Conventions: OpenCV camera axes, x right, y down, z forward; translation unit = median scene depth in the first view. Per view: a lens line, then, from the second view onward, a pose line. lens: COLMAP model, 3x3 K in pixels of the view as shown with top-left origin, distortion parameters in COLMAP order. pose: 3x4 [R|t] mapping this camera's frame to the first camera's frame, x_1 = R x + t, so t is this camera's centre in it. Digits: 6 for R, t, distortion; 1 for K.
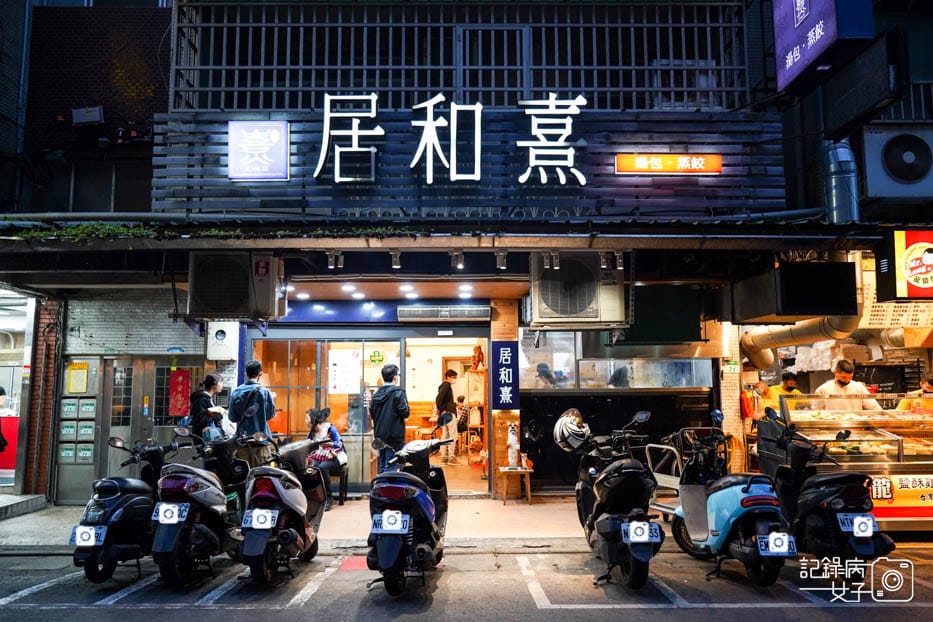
lens RADIAL K [[730.7, 0, 466.5], [0, 730.7, 311.0], [0, 0, 1]] dist [-0.003784, 0.000604]
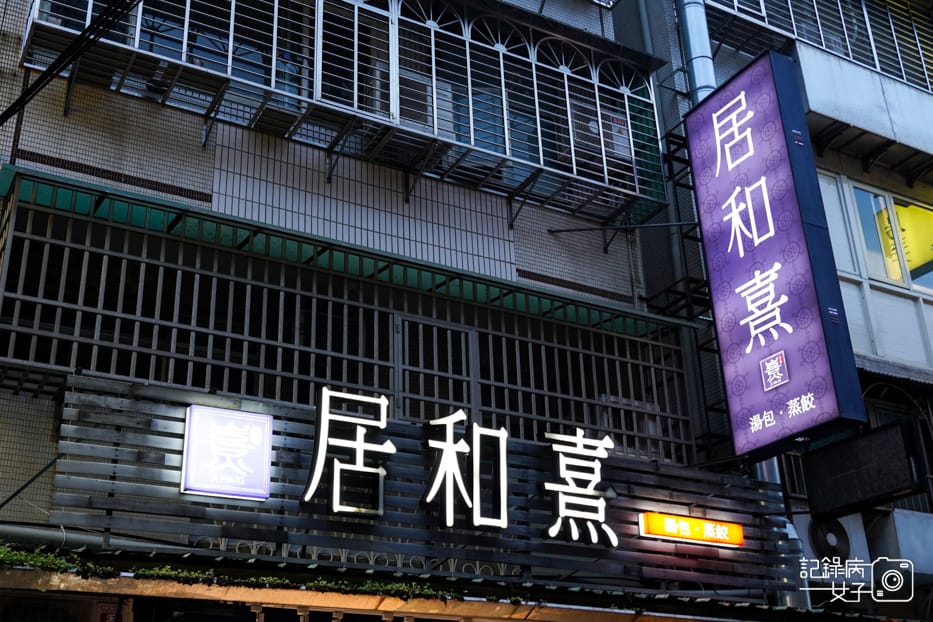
lens RADIAL K [[1104.4, 0, 466.5], [0, 1104.4, 311.0], [0, 0, 1]] dist [-0.007322, 0.000663]
pose [[0.871225, 0.186326, 0.454148, -0.581445], [-0.024809, 0.940692, -0.338352, -0.000802], [-0.490257, 0.283514, 0.824177, 0.004163]]
